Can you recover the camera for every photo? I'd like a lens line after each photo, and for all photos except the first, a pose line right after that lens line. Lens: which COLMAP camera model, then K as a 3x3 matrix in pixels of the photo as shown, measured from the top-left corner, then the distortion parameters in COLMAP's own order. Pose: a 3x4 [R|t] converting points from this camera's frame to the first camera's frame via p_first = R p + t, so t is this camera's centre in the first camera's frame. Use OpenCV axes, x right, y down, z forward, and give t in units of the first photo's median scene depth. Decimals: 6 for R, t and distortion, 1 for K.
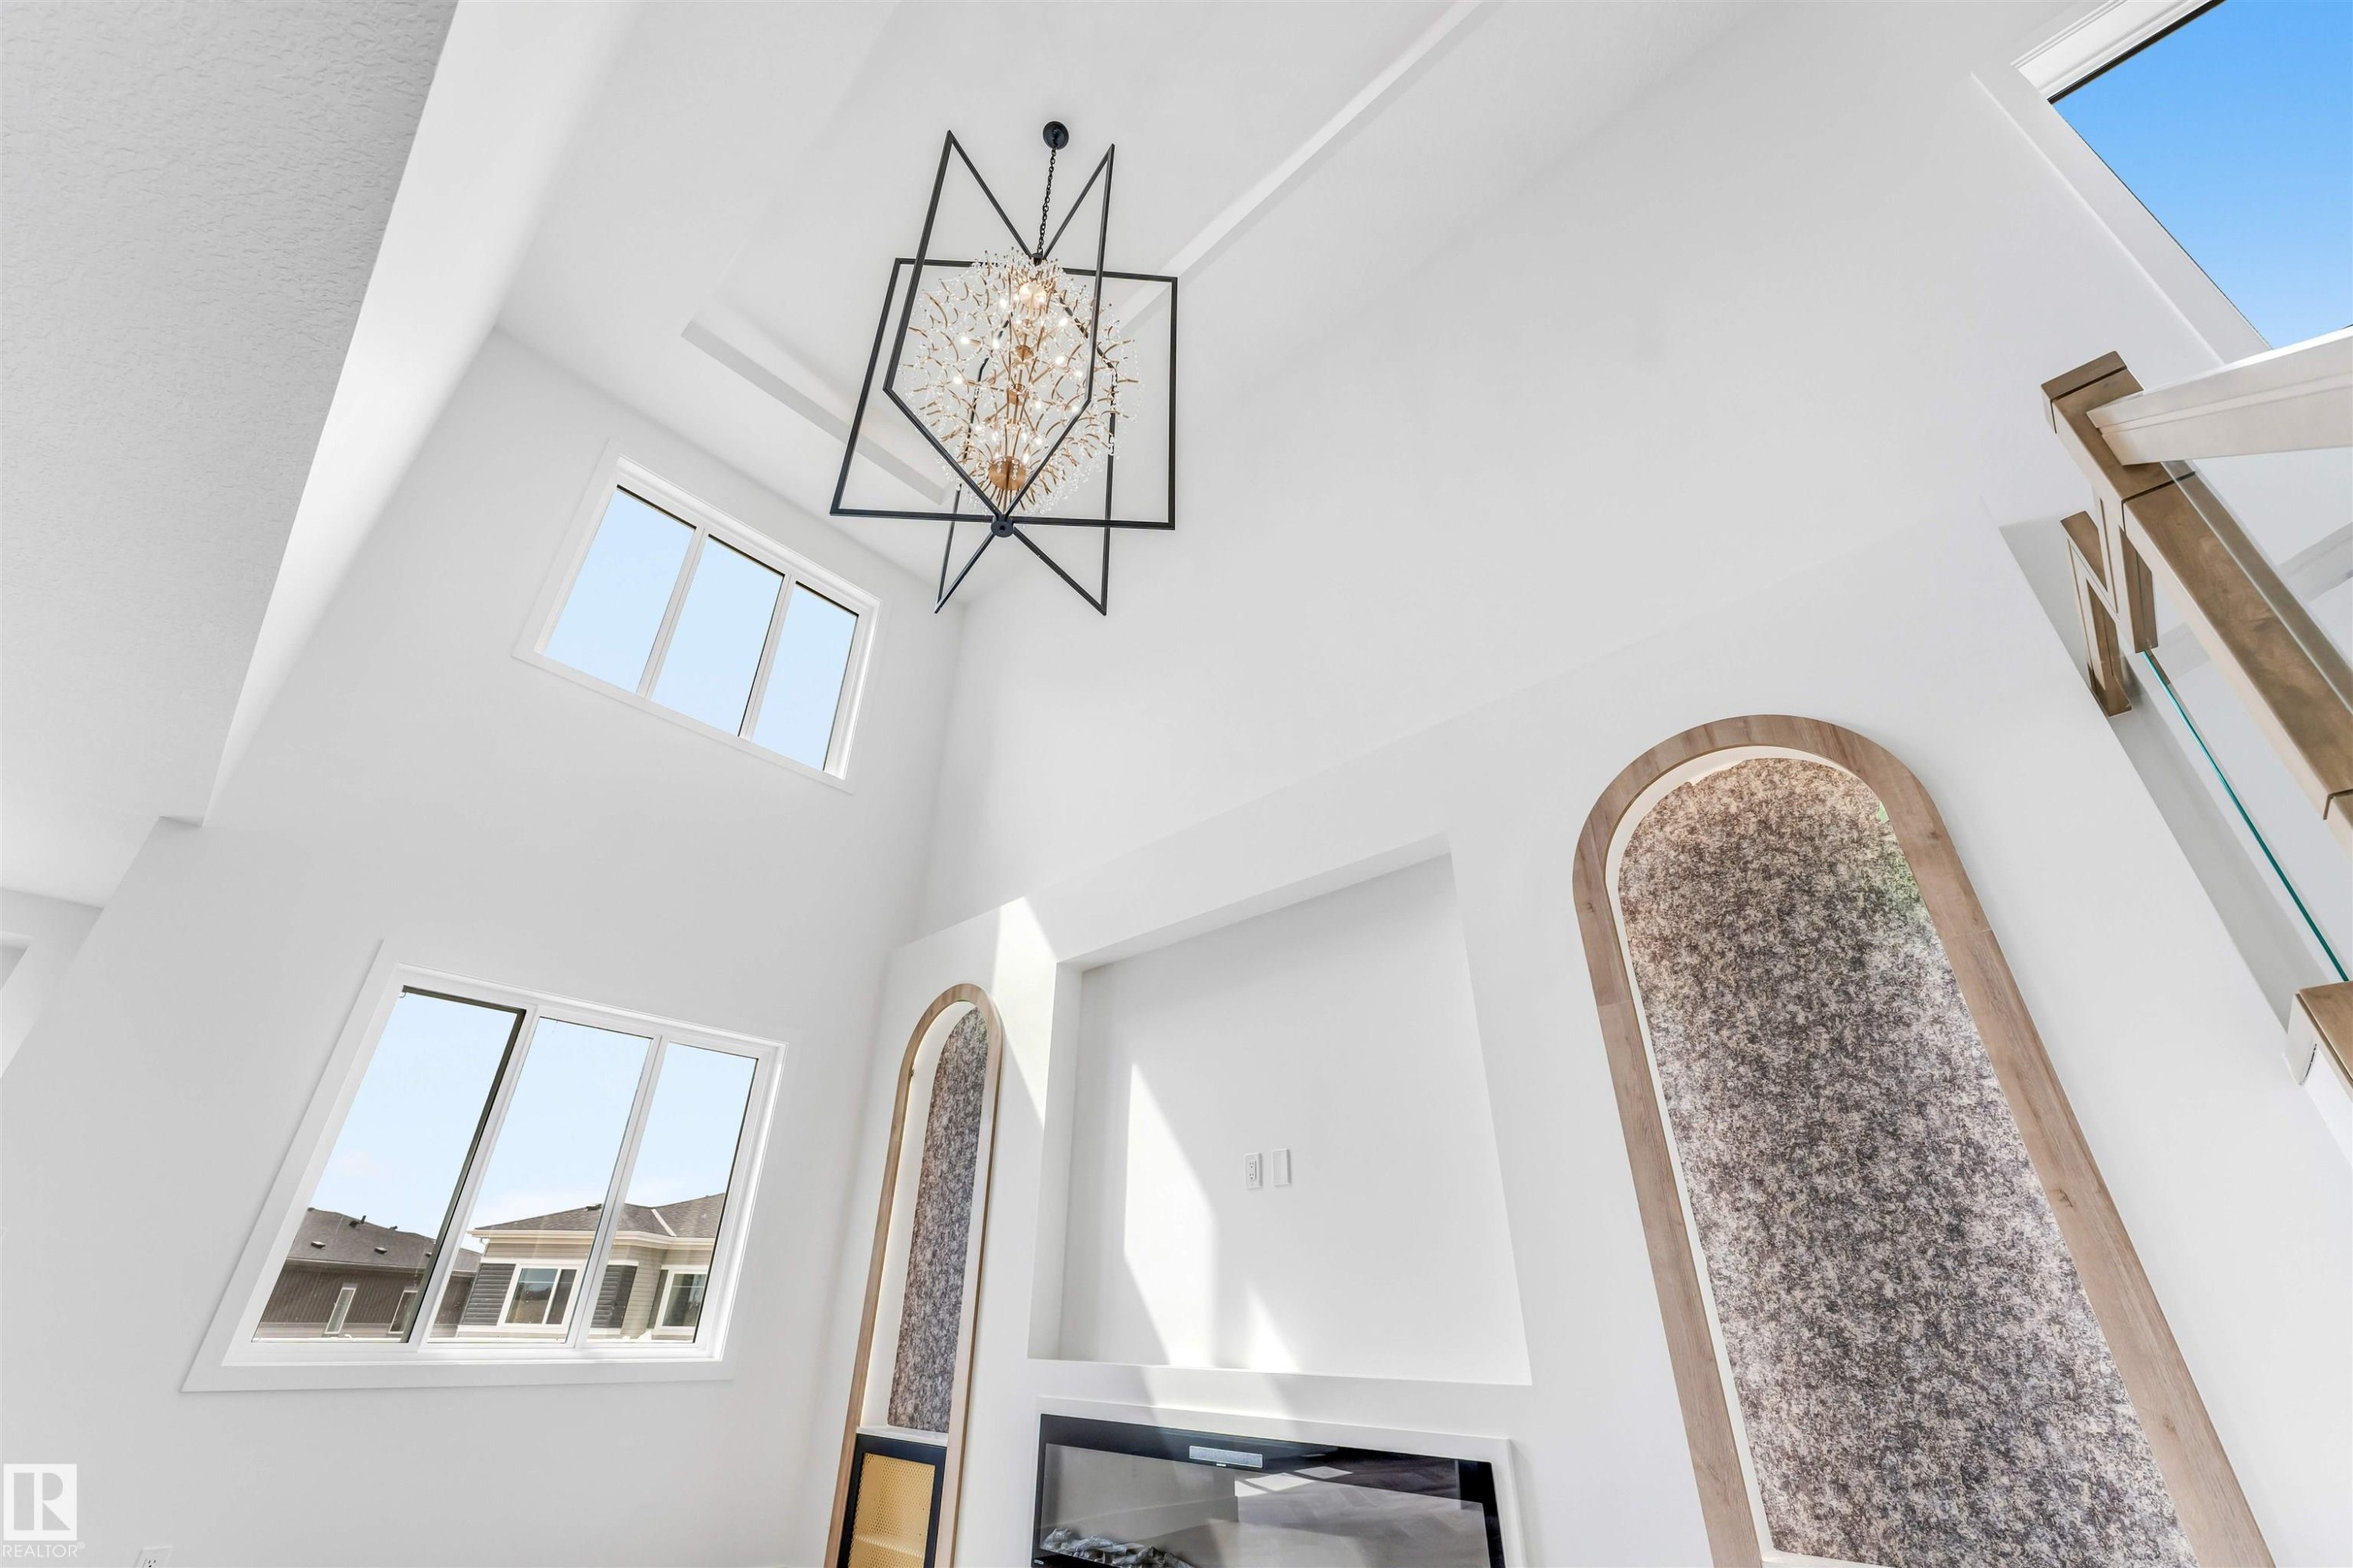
lens RADIAL K [[930.0, 0, 1162.7], [0, 930.0, 799.4], [0, 0, 1]] dist [-0.004470, 0.000406]
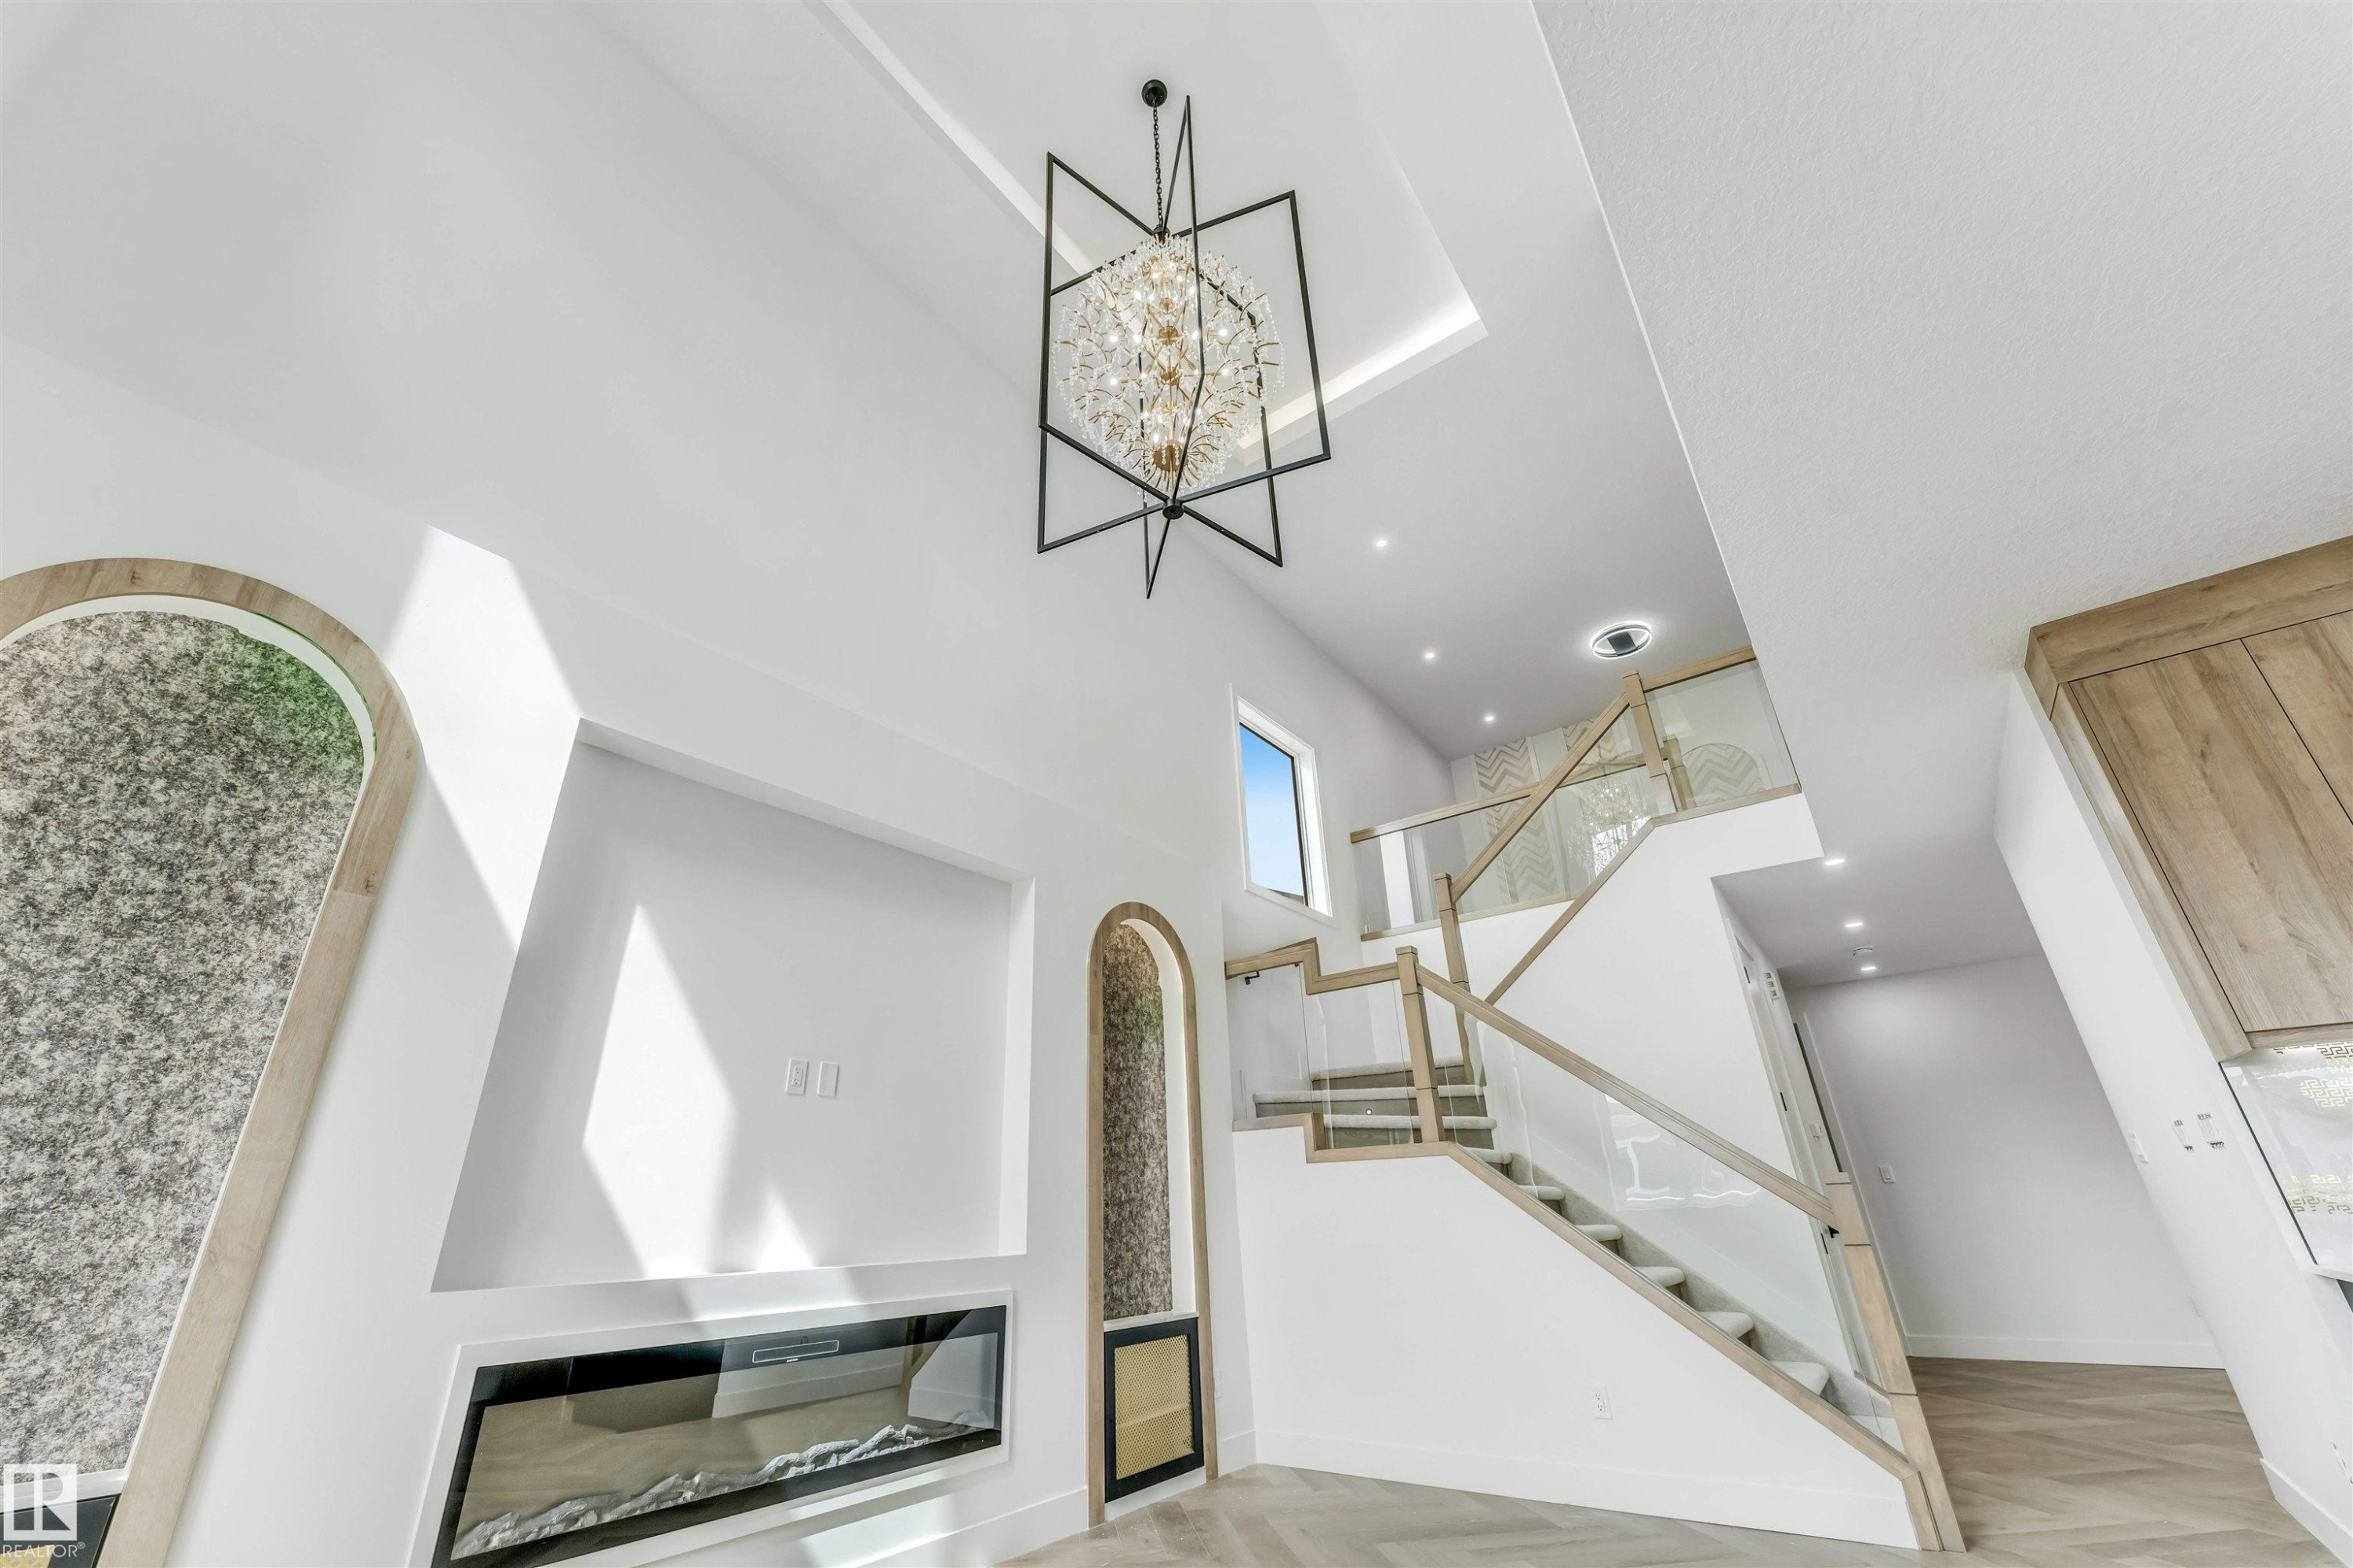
lens RADIAL K [[959.3, 0, 1180.3], [0, 959.3, 769.7], [0, 0, 1]] dist [-0.004019, 0.000835]
pose [[-0.128753, 0.412018, 0.902033, -1.064576], [-0.461660, 0.780123, -0.422230, 0.408942], [-0.877663, -0.470796, 0.089769, 0.744055]]
